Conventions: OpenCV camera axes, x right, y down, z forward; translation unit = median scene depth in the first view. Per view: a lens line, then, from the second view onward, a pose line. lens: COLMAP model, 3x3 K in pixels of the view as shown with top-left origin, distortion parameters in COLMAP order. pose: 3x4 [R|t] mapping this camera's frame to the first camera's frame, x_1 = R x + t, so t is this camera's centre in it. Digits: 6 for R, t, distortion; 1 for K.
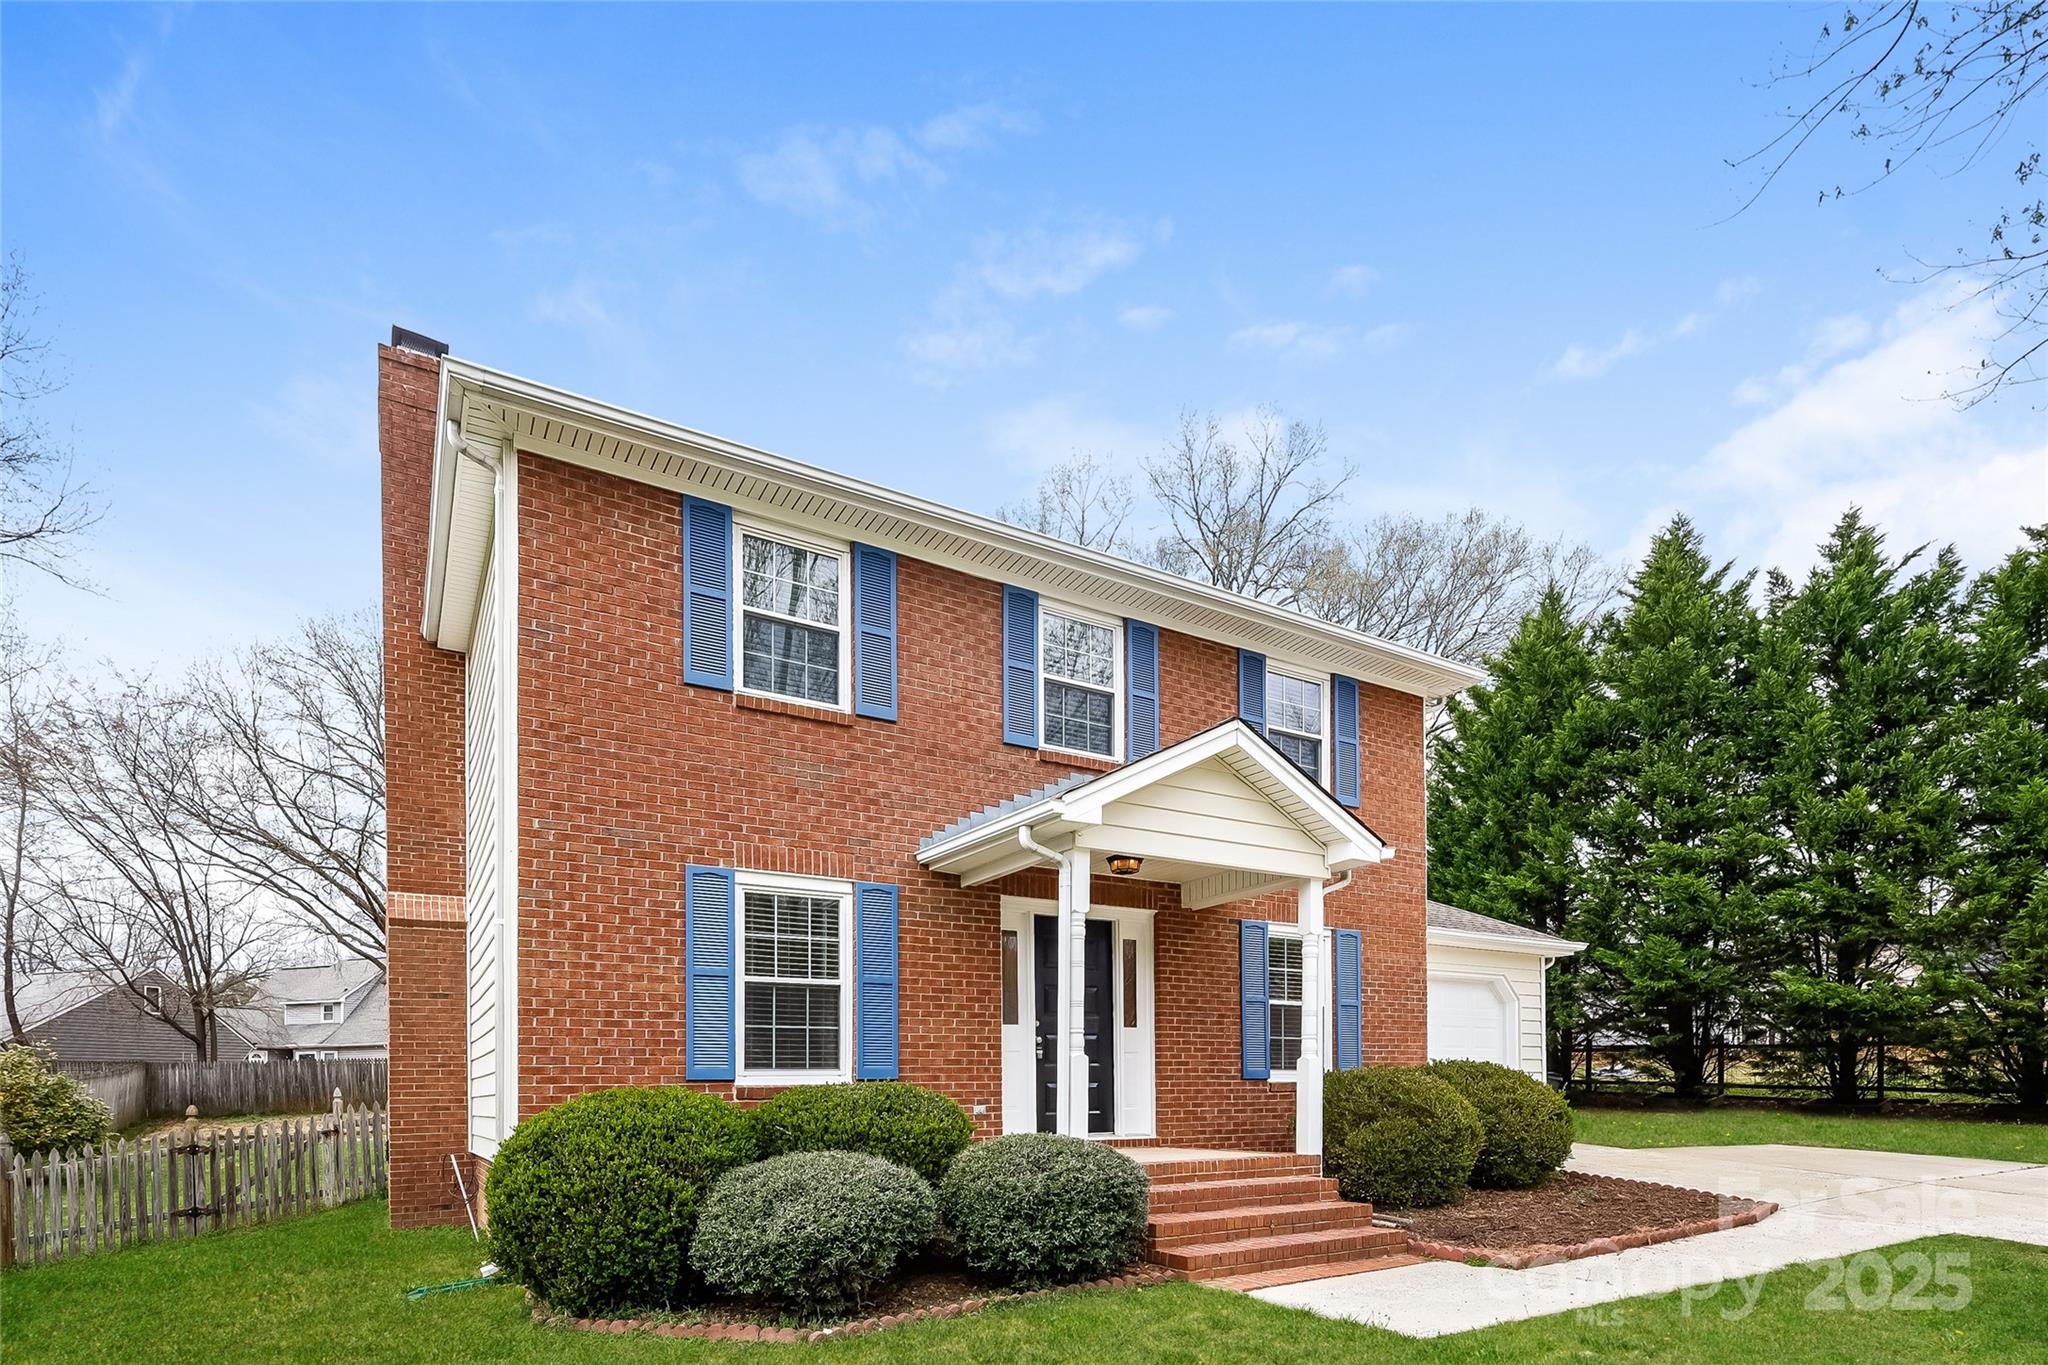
lens RADIAL K [[1025.6, 0, 1024.0], [0, 1025.6, 682.5], [0, 0, 1]] dist [-0.008722, -0.000694]
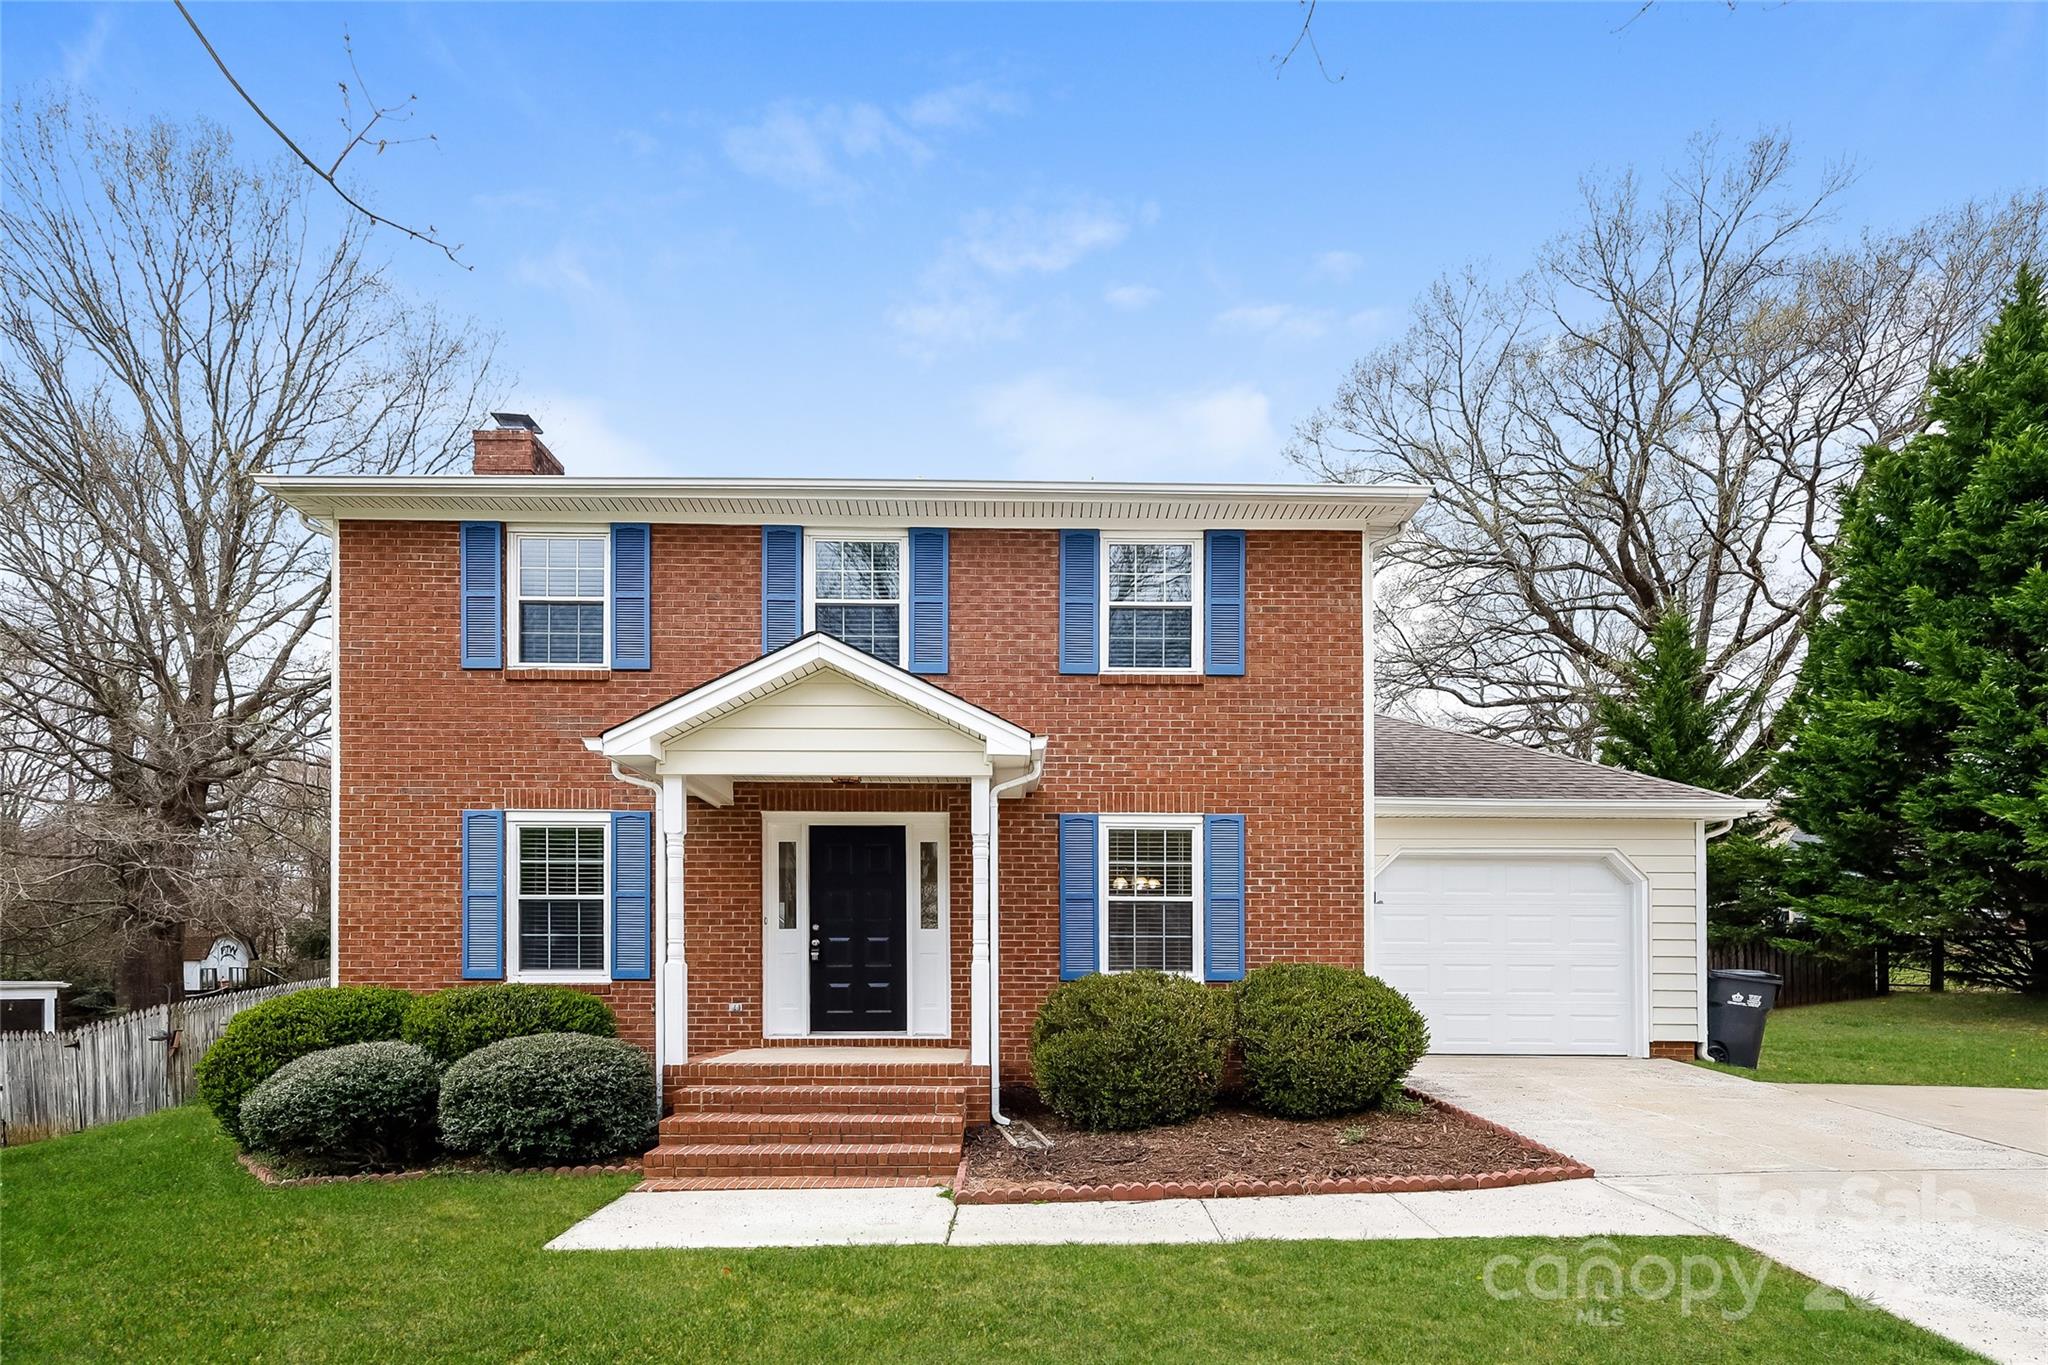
lens RADIAL K [[836.8, 0, 1024.1], [0, 836.8, 707.4], [0, 0, 1]] dist [-0.007870, 0.000192]
pose [[0.861608, -0.153565, -0.483787, 0.734366], [0.179848, 0.983661, 0.008067, 0.160210], [0.474644, -0.093959, 0.875148, 0.419990]]
